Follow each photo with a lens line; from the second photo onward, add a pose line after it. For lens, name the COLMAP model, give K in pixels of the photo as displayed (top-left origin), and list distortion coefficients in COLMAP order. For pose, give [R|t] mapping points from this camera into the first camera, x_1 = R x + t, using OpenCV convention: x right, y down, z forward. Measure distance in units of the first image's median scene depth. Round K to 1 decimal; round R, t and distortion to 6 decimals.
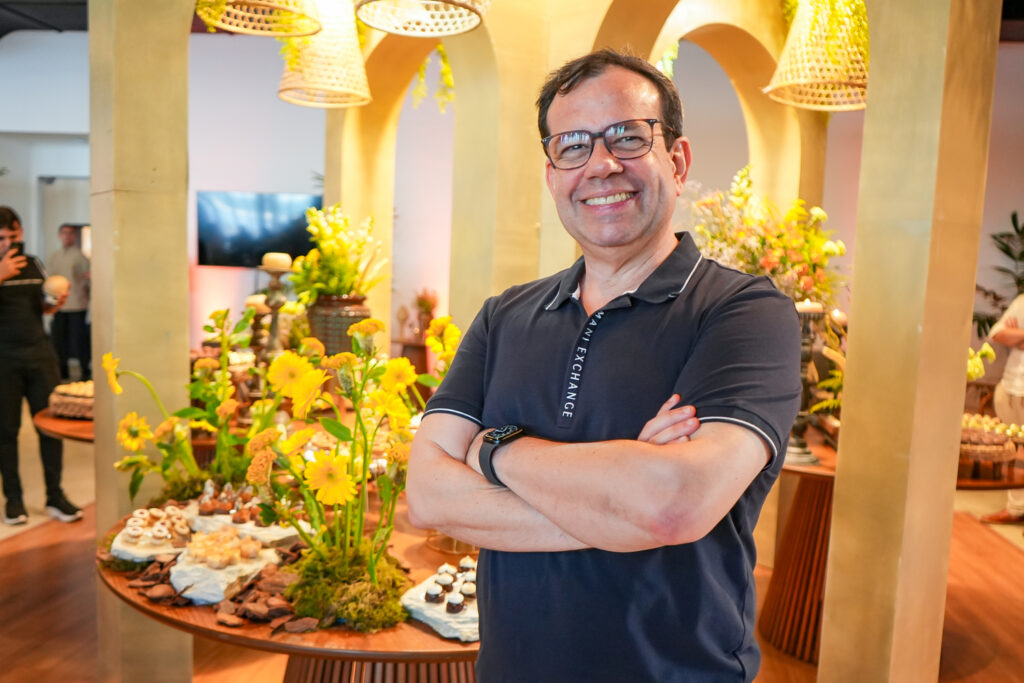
lens RADIAL K [[872.4, 0, 511.1], [0, 872.4, 359.2], [0, 0, 1]] dist [-0.011061, 0.009086]
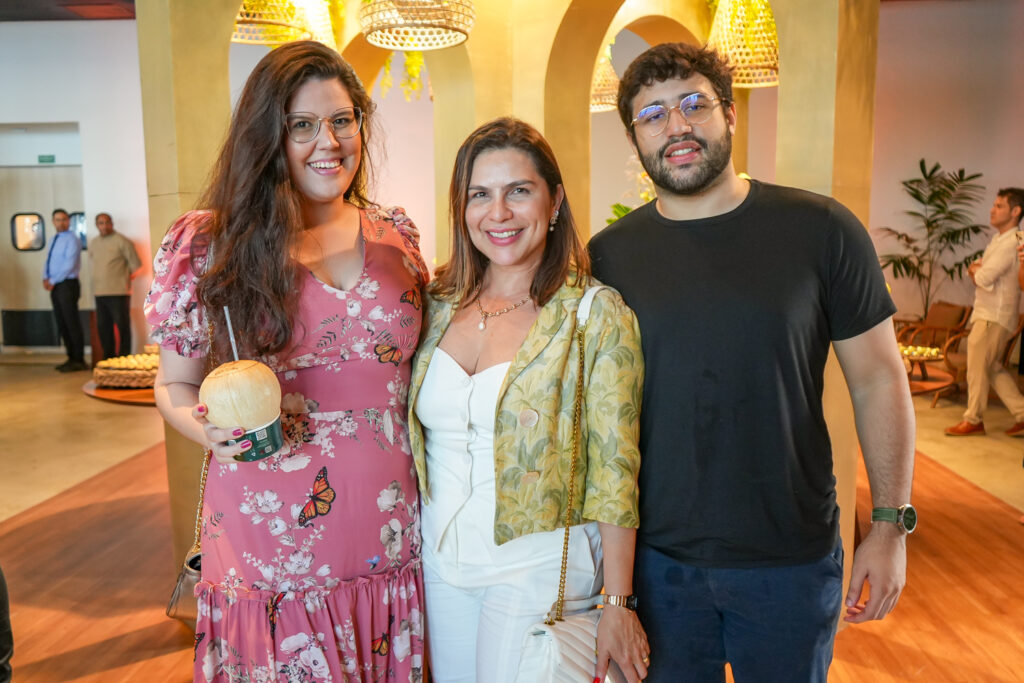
lens RADIAL K [[866.5, 0, 493.1], [0, 866.5, 354.8], [0, 0, 1]] dist [-0.001016, 0.003181]
pose [[0.997093, -0.057727, 0.049739, -0.057731], [0.055893, 0.997732, 0.037514, 0.007935], [-0.051792, -0.034625, 0.998057, -0.159551]]
